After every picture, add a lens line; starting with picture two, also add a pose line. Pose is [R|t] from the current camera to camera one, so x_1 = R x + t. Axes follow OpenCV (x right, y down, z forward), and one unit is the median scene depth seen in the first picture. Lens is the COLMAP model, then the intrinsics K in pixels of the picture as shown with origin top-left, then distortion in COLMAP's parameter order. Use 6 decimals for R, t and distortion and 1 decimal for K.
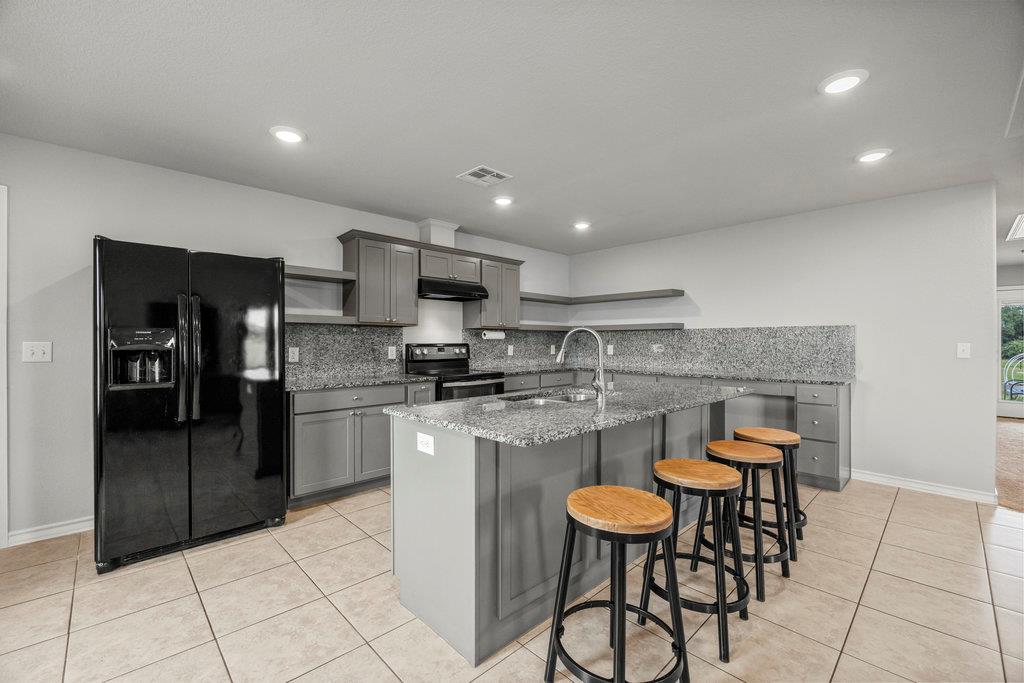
lens RADIAL K [[424.1, 0, 505.6], [0, 424.1, 342.2], [0, 0, 1]] dist [-0.013686, 0.000435]
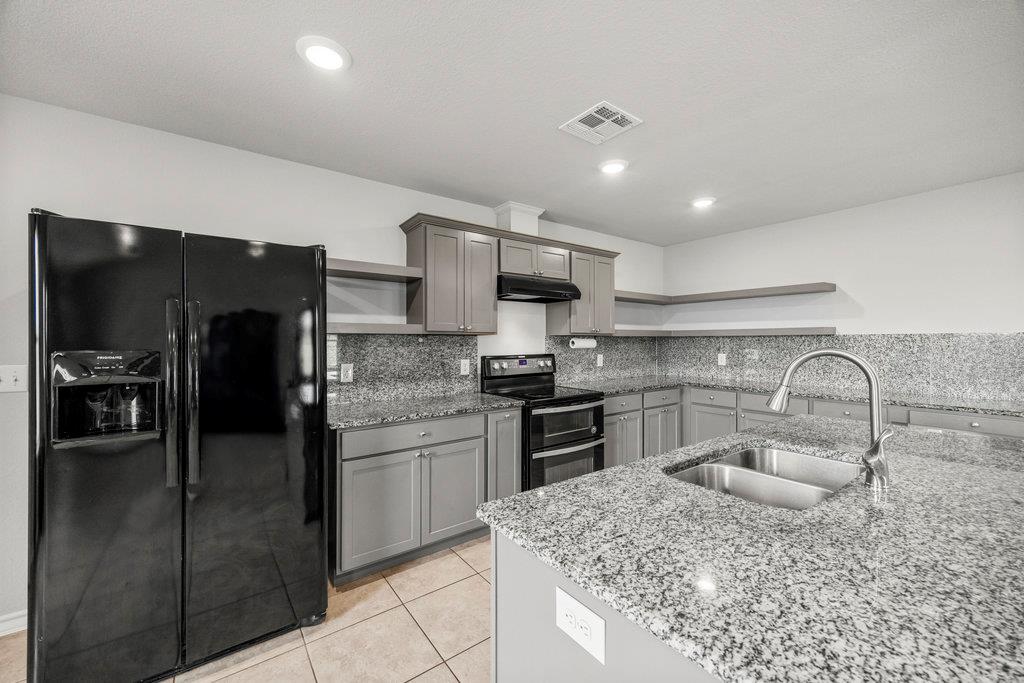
lens RADIAL K [[399.0, 0, 507.3], [0, 399.0, 338.4], [0, 0, 1]] dist [0.000472, -0.000017]
pose [[0.992279, -0.002982, -0.123989, -0.091344], [0.002369, 0.999984, -0.005094, -0.025995], [0.124002, 0.004761, 0.992270, 0.246844]]
